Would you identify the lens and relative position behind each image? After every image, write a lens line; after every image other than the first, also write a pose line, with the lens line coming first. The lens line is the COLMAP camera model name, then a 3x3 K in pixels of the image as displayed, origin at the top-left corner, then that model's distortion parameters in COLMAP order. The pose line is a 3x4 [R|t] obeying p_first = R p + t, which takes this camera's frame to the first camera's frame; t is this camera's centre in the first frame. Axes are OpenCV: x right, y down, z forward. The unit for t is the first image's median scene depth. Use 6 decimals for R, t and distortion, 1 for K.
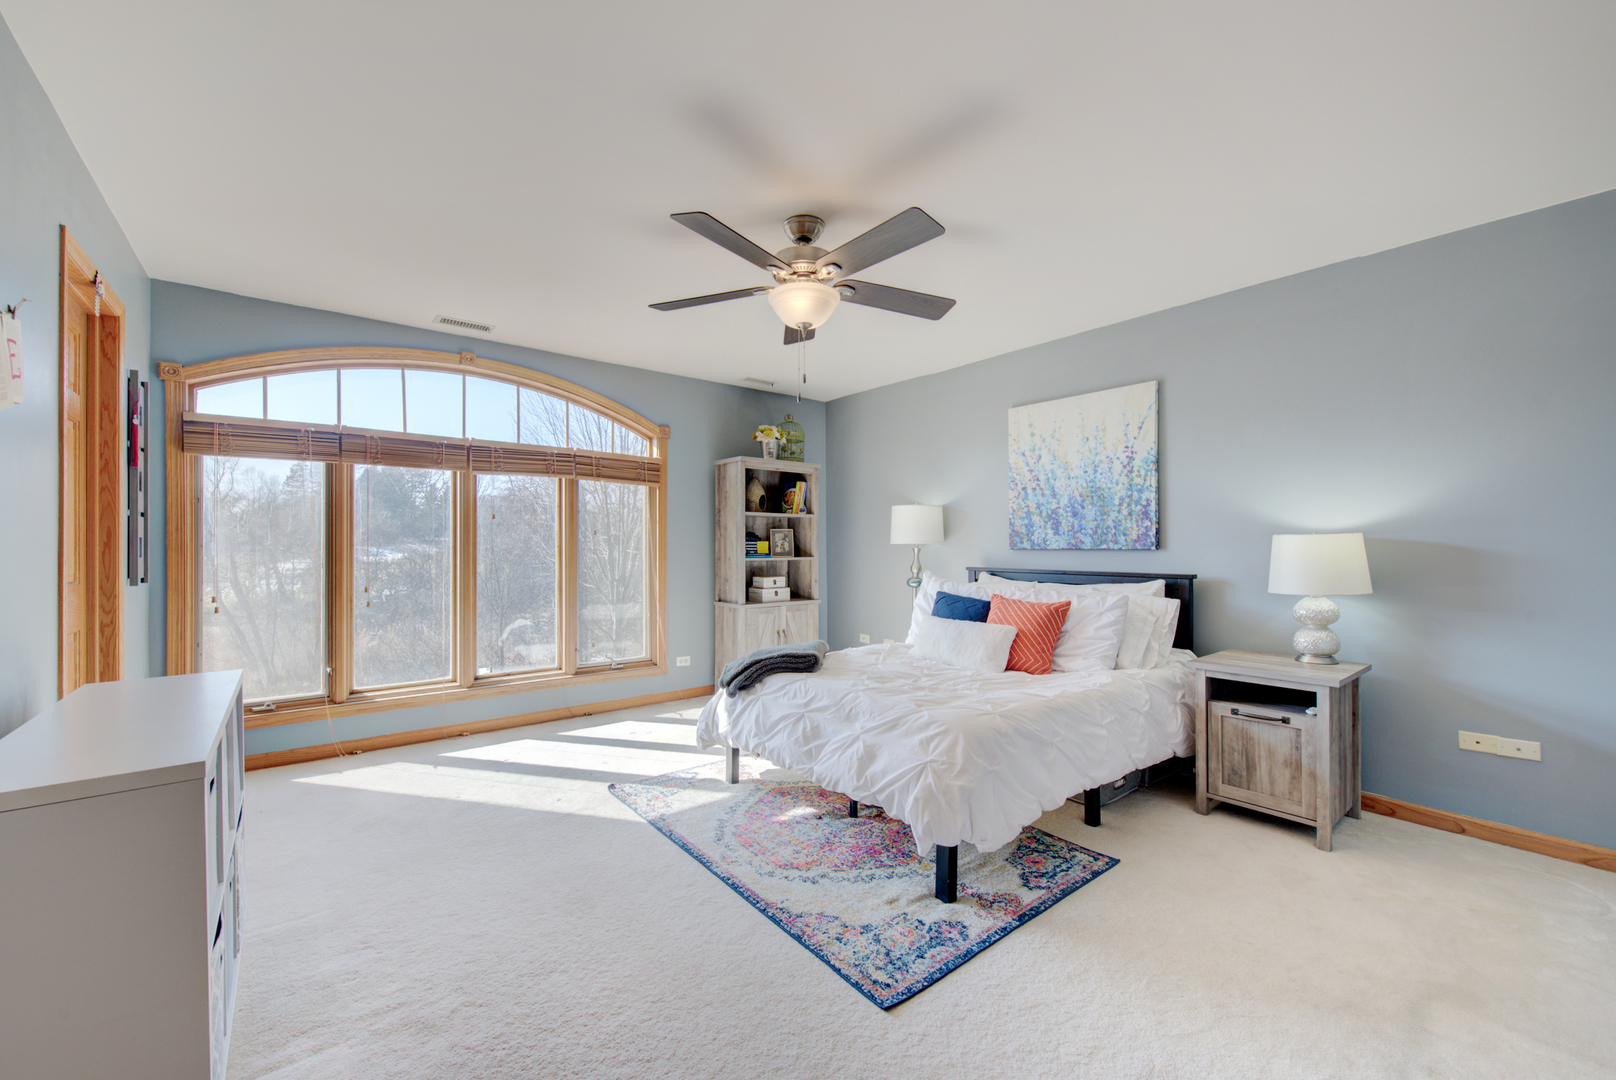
lens RADIAL K [[645.5, 0, 800.8], [0, 645.5, 547.1], [0, 0, 1]] dist [-0.001609, -0.000535]
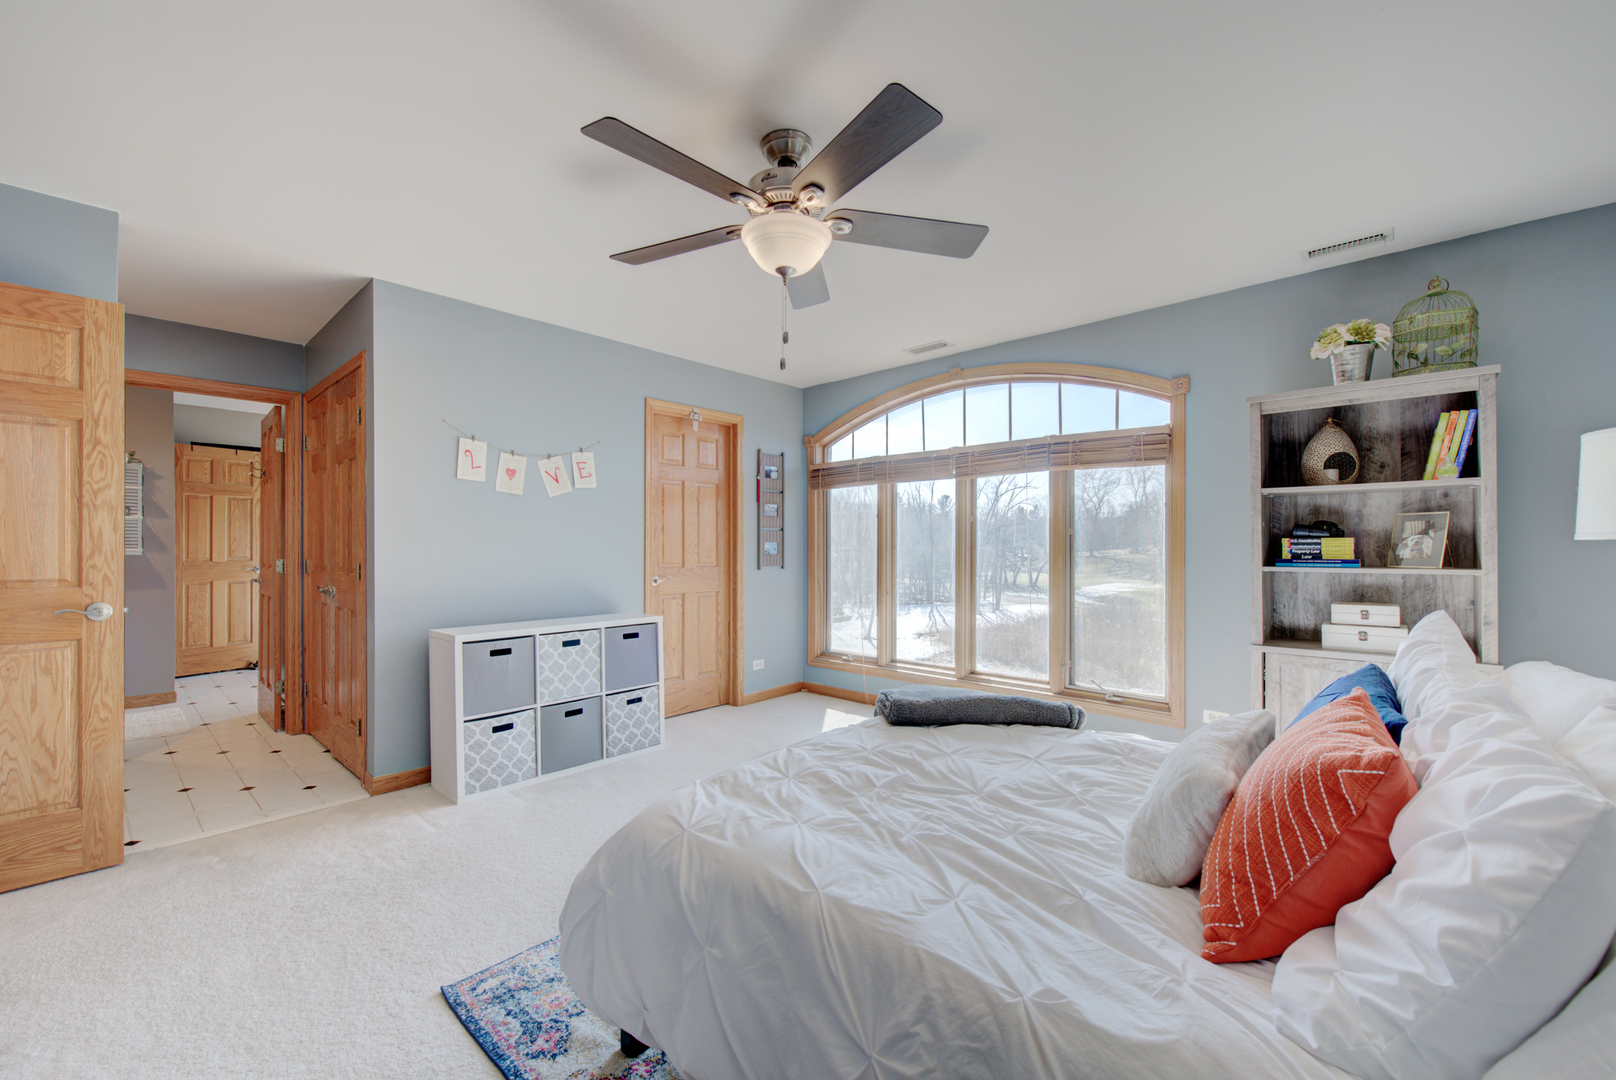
lens RADIAL K [[652.6, 0, 808.0], [0, 652.6, 540.0], [0, 0, 1]] dist [-0.000517, -0.000423]
pose [[0.145376, -0.010103, -0.989325, 0.469792], [-0.000959, 0.999946, -0.010352, -0.000857], [0.989376, 0.002454, 0.145358, 0.527979]]
